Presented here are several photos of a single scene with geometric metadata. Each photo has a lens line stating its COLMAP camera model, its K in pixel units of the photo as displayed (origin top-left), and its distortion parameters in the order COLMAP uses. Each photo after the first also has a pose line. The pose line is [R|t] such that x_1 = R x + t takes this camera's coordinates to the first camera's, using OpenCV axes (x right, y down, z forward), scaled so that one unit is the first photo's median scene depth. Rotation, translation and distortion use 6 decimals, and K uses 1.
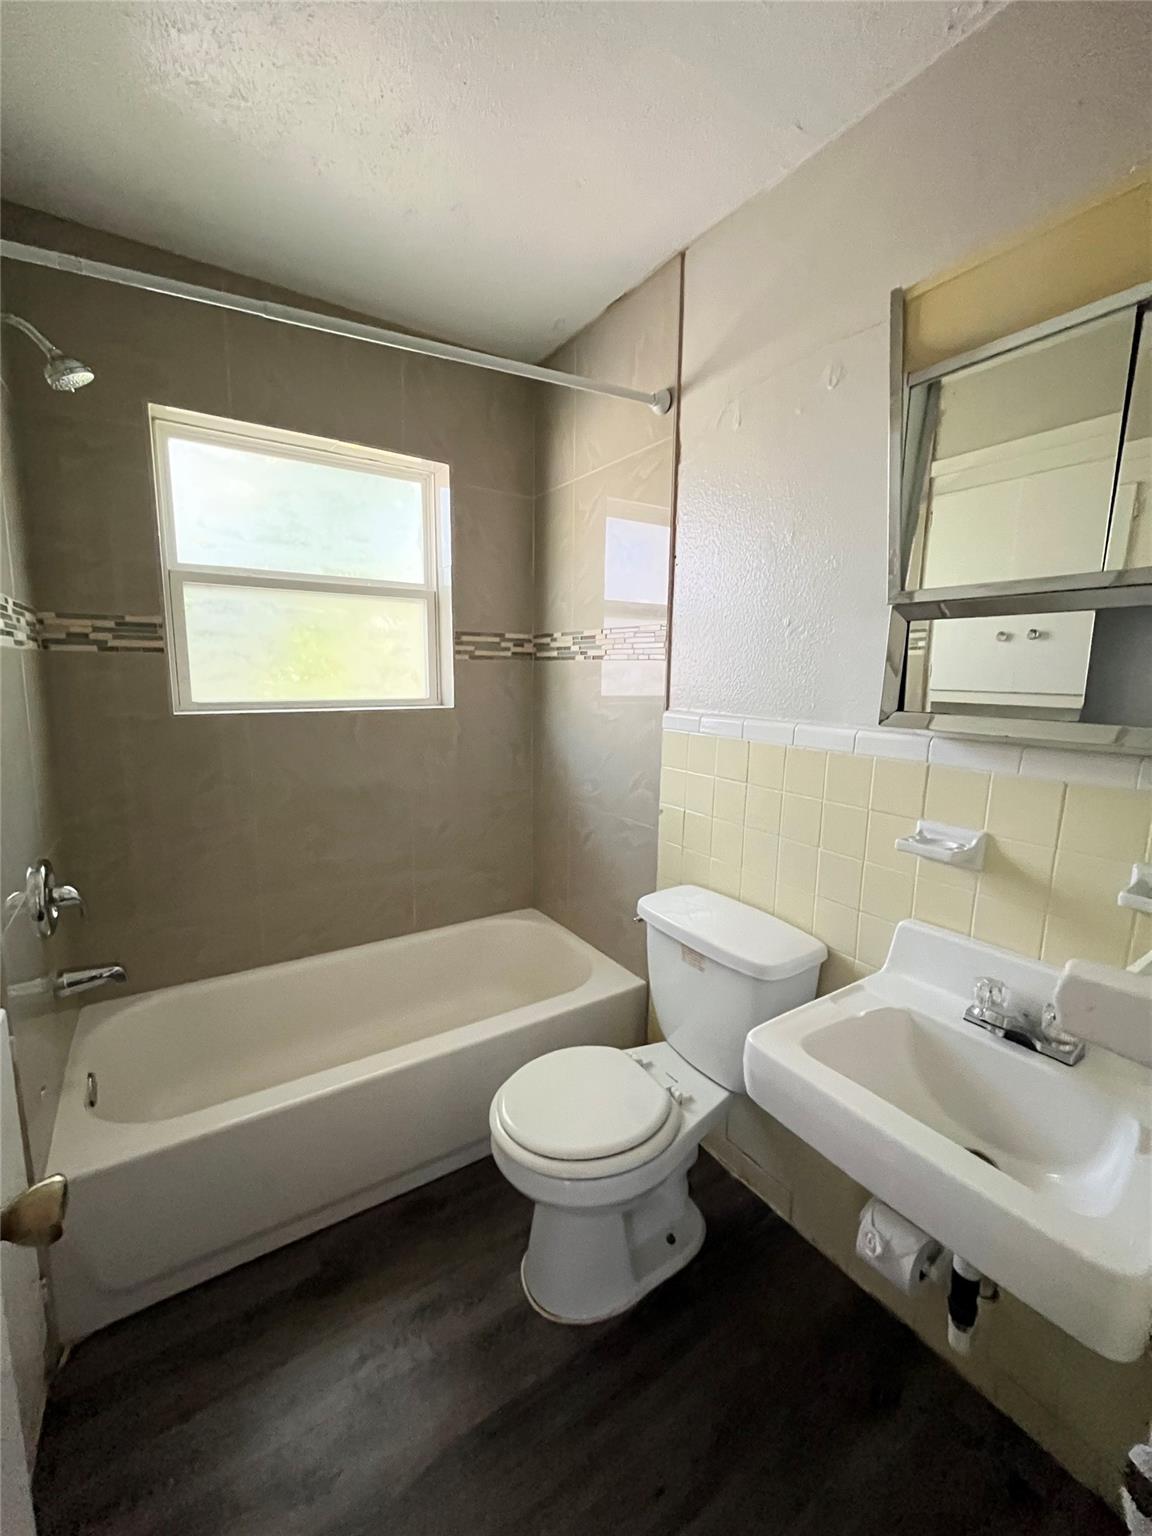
lens RADIAL K [[630.7, 0, 575.3], [0, 630.7, 769.1], [0, 0, 1]] dist [-0.003517, -0.001151]
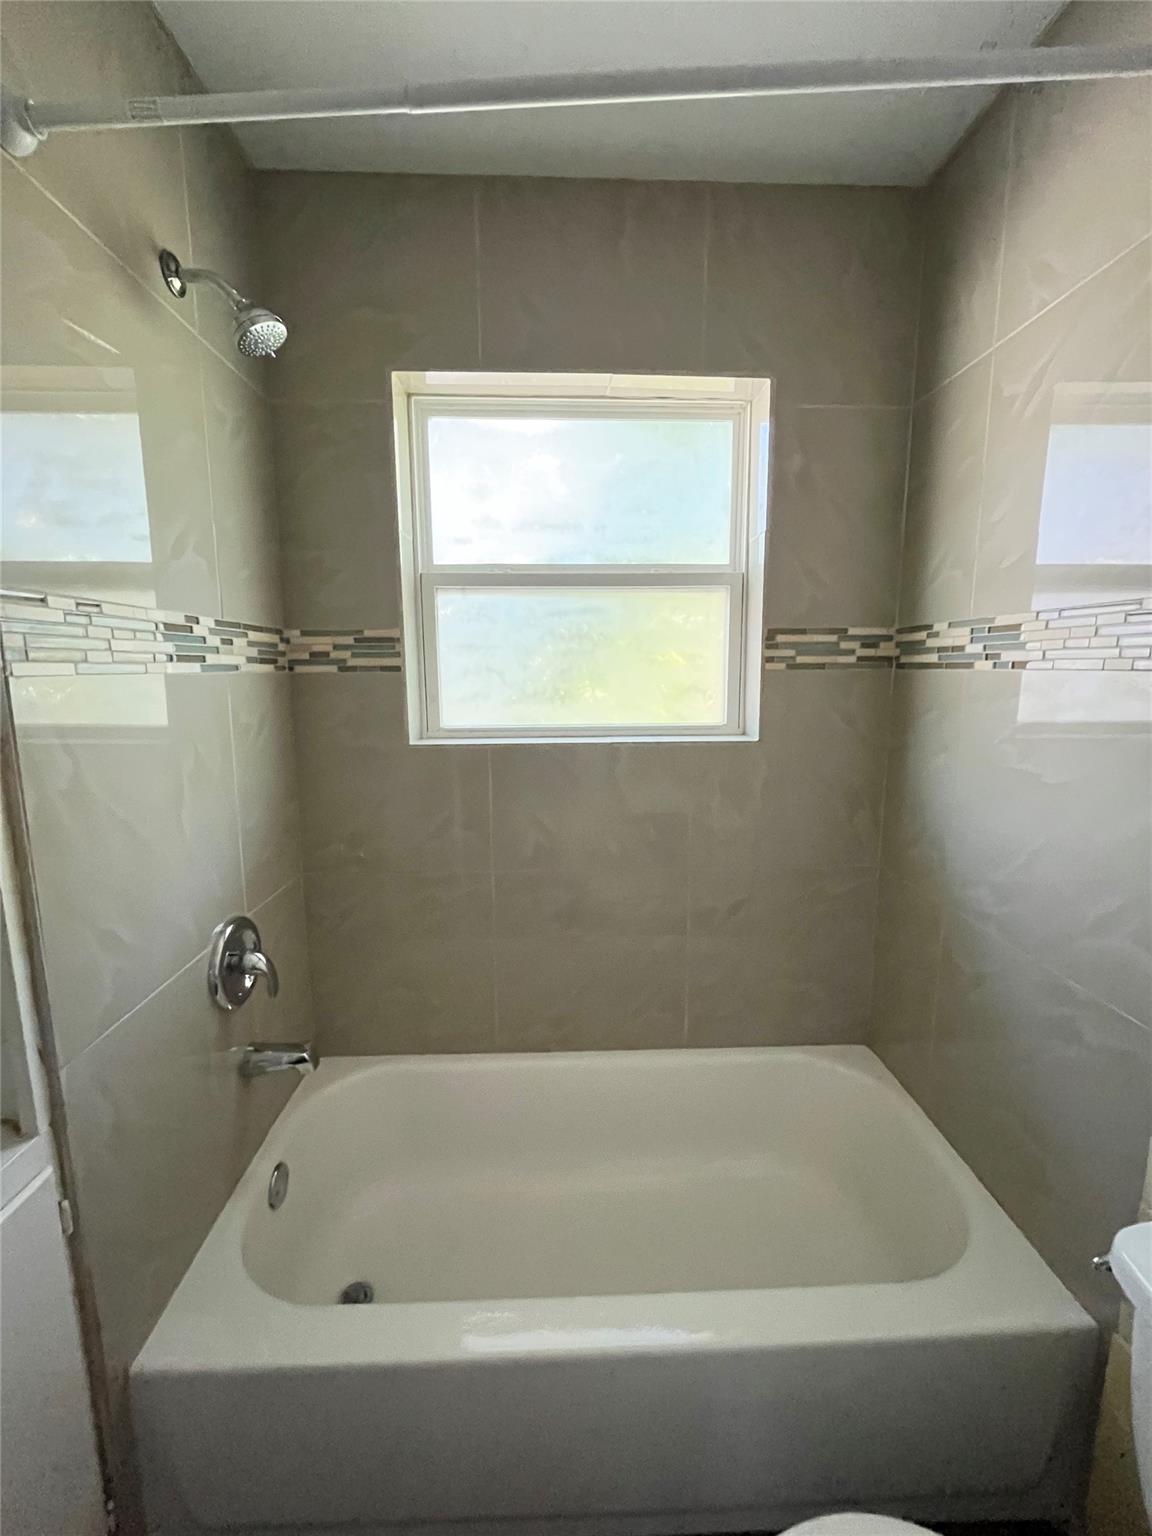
lens RADIAL K [[630.7, 0, 576.7], [0, 630.7, 765.0], [0, 0, 1]] dist [-0.003517, -0.001151]
pose [[0.858406, 0.059956, -0.509455, -0.012888], [-0.062821, 0.997957, 0.011596, -0.069866], [0.509109, 0.022050, 0.860419, 0.326600]]
